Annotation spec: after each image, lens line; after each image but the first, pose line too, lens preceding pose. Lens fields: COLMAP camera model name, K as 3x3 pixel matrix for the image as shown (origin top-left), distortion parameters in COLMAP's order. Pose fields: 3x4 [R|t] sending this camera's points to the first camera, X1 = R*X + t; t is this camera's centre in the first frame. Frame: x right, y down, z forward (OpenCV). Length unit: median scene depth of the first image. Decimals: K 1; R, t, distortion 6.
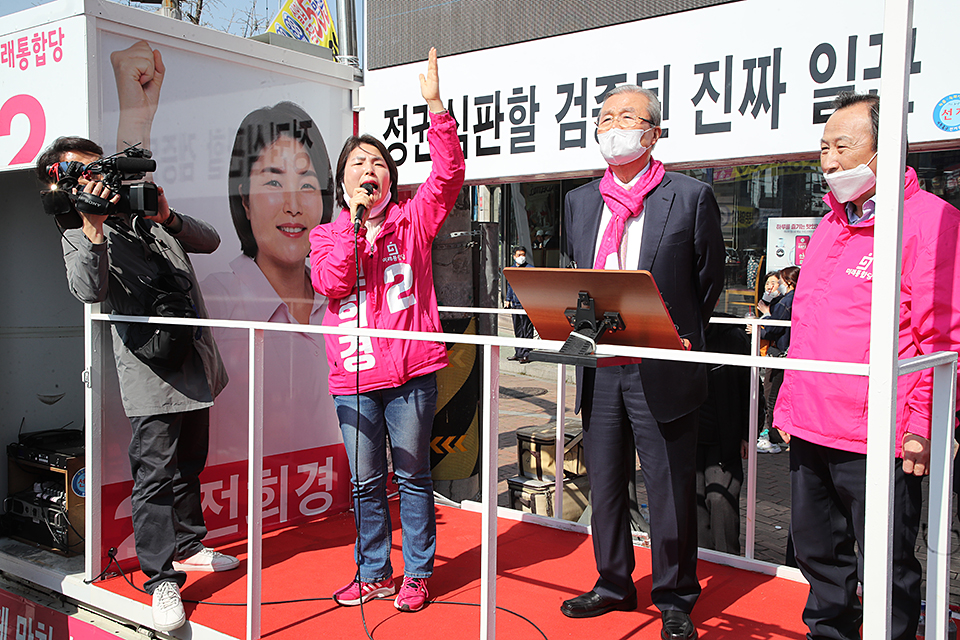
lens RADIAL K [[890.5, 0, 478.3], [0, 890.5, 319.8], [0, 0, 1]] dist [0.037587, 0.043172]
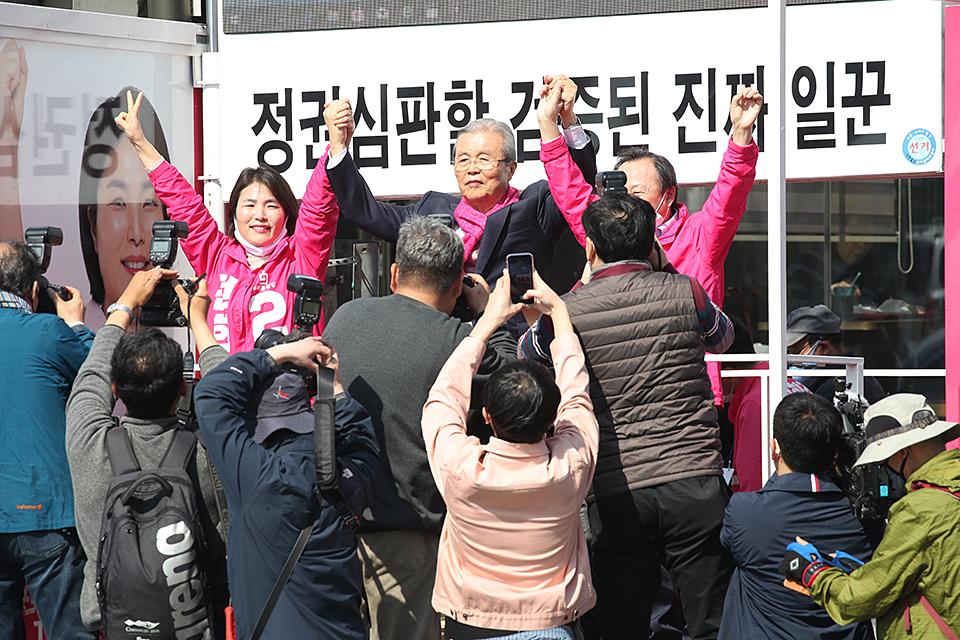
lens RADIAL K [[5842.6, 0, 480.2], [0, 5842.6, 321.7], [0, 0, 1]] dist [1.820530, 26.807460]
pose [[0.986067, -0.016874, 0.165488, -0.769666], [0.029365, 0.996876, -0.073326, 0.318188], [-0.163734, 0.077164, 0.983482, -3.927526]]
